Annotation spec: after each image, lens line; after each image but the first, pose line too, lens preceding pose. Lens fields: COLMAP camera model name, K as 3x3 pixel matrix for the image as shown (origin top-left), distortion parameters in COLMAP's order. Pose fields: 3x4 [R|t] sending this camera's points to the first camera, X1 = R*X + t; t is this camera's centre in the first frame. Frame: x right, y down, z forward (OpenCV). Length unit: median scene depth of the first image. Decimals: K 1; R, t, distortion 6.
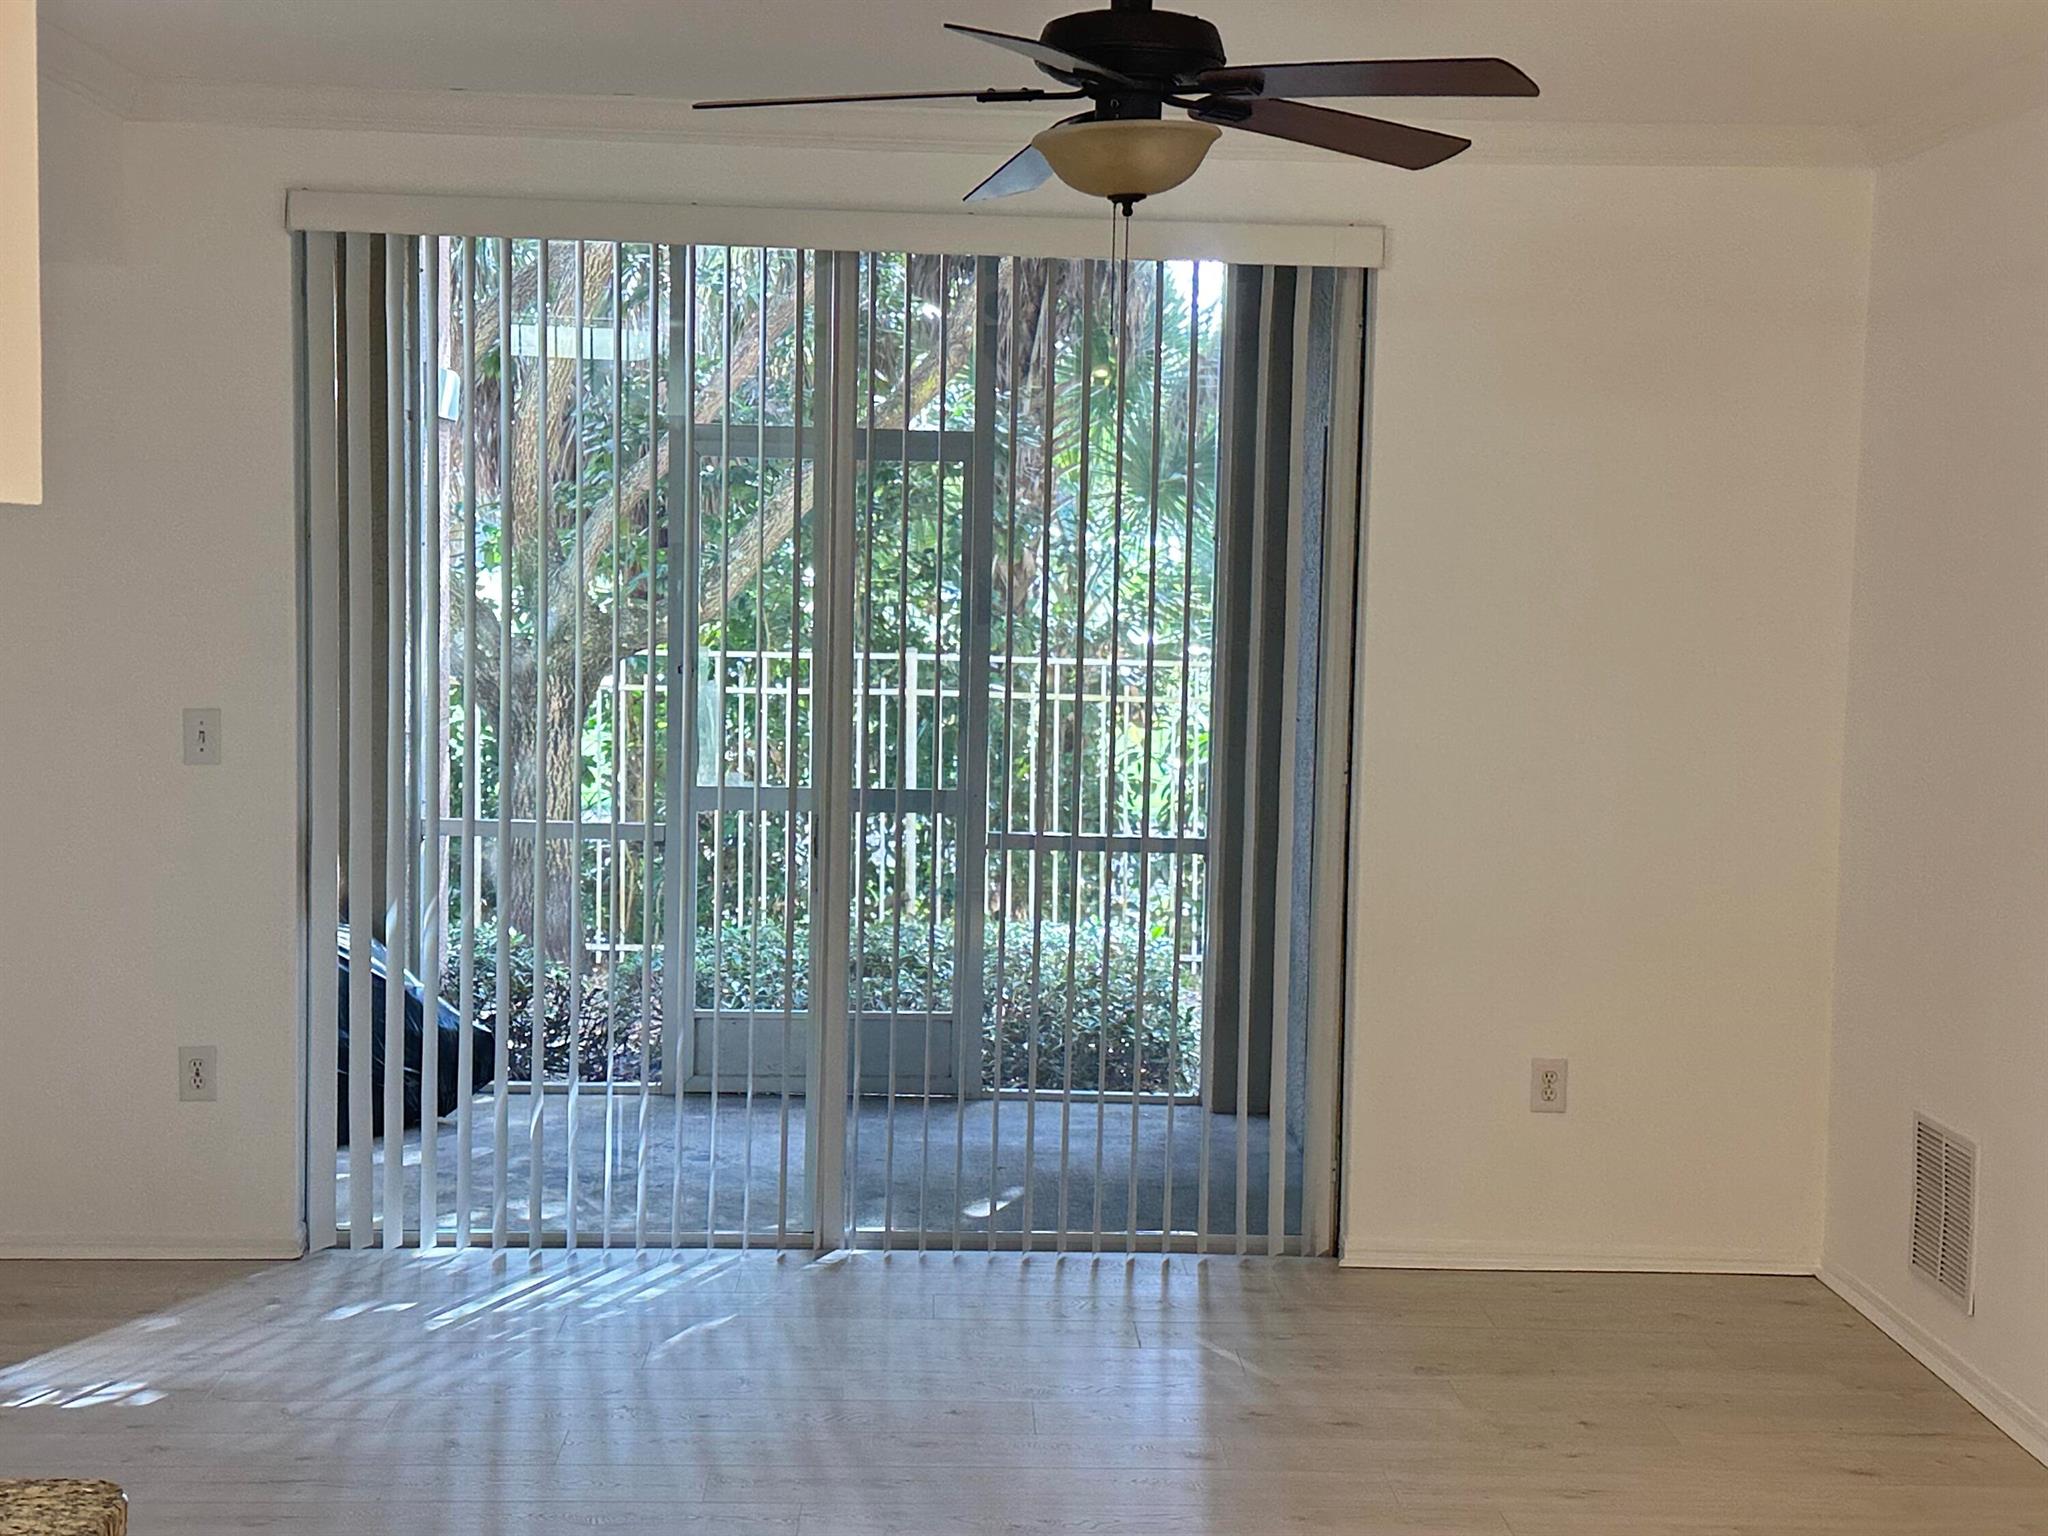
lens RADIAL K [[2811.6, 0, 1038.8], [0, 2811.6, 787.3], [0, 0, 1]] dist [0.152322, 0.000000]
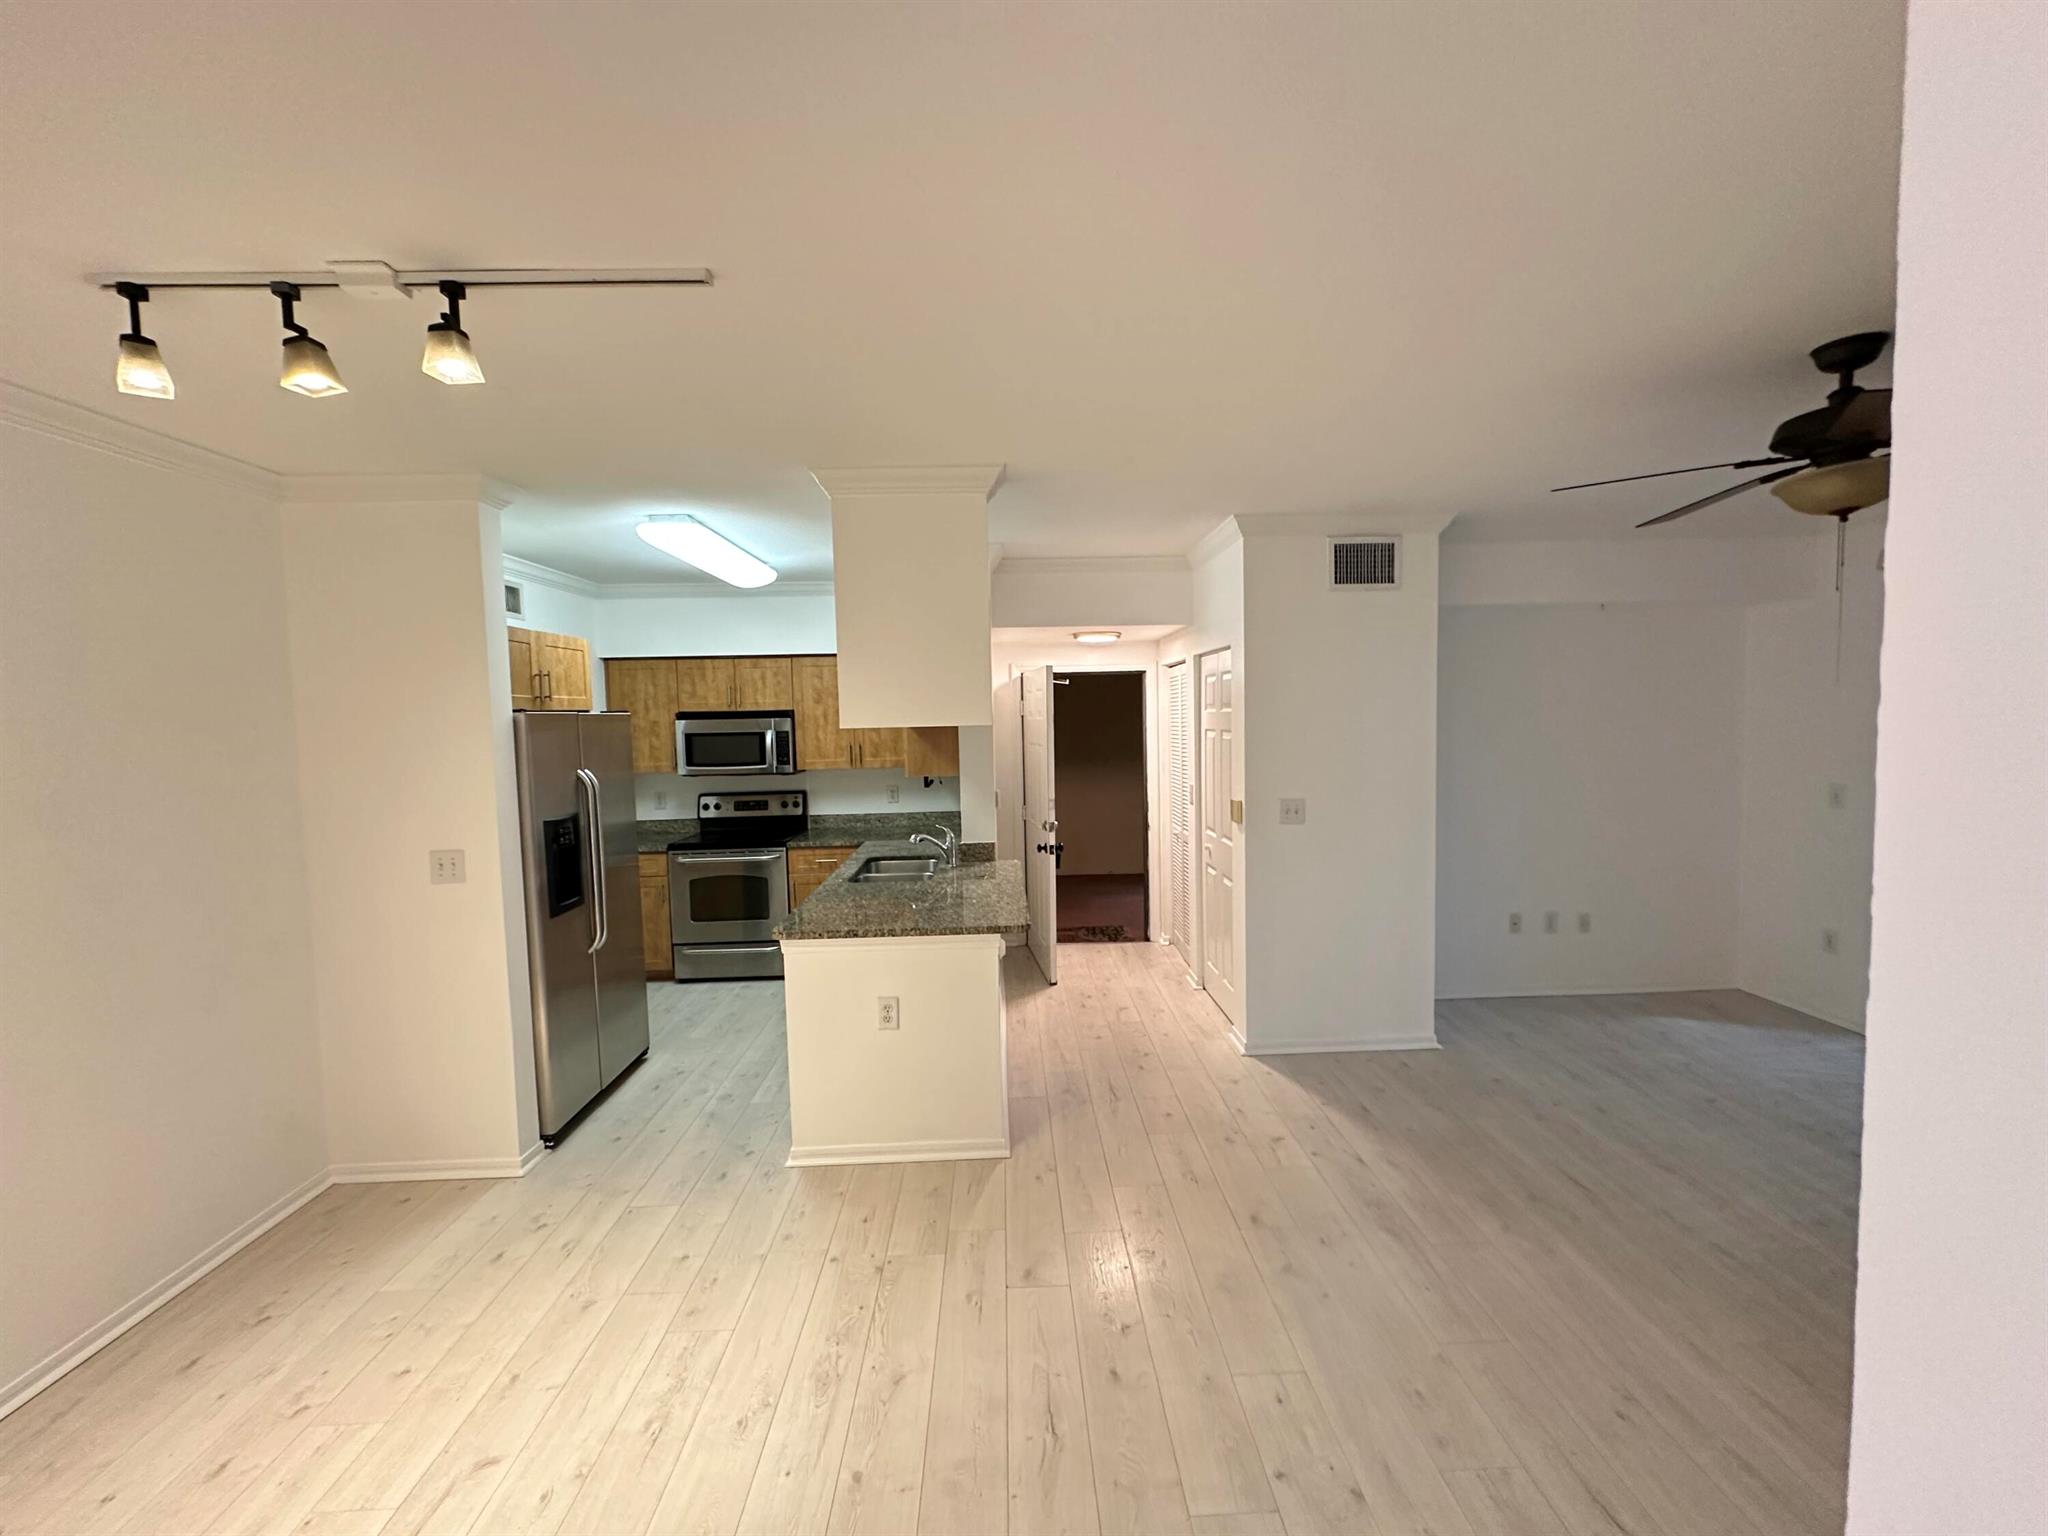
lens RADIAL K [[813.1, 0, 1022.6], [0, 813.1, 766.1], [0, 0, 1]] dist [-0.002453, 0.000298]
pose [[-0.008400, 0.042285, -0.999070, 0.356423], [-0.059705, 0.997302, 0.042712, -0.029127], [0.998181, 0.060008, -0.005853, 0.338663]]
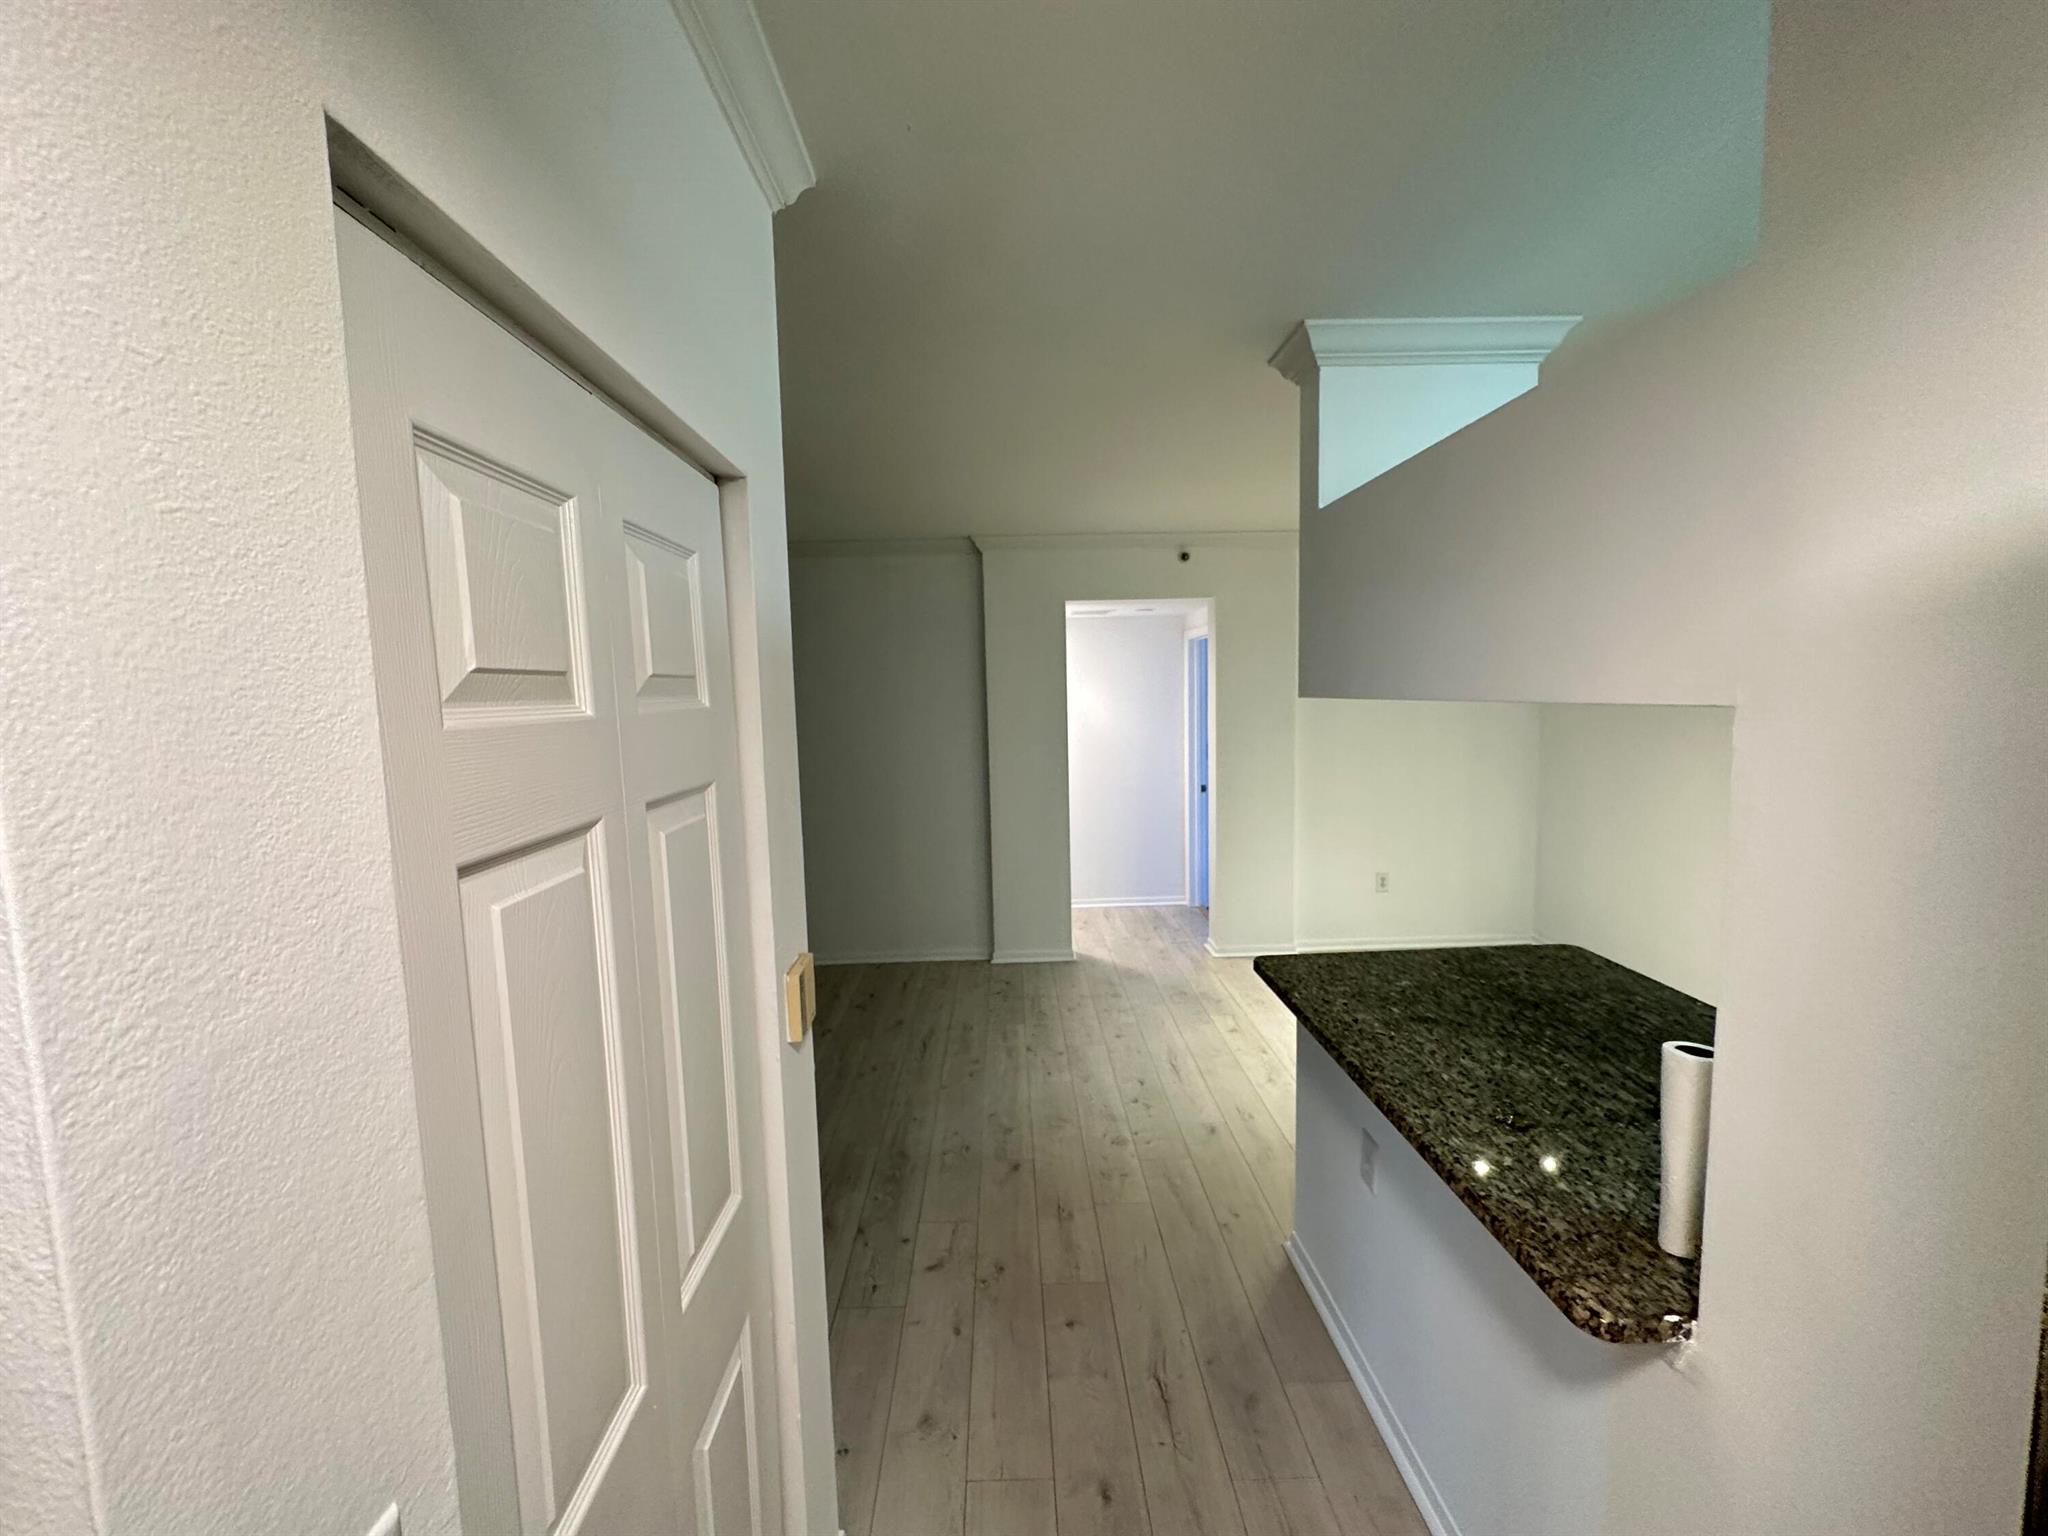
lens RADIAL K [[813.1, 0, 1018.1], [0, 813.1, 759.3], [0, 0, 1]] dist [-0.002453, 0.000298]
pose [[0.016545, -0.107079, 0.994113, -0.465036], [0.107082, 0.988720, 0.104716, -0.055225], [-0.994113, 0.104719, 0.027825, 0.430673]]
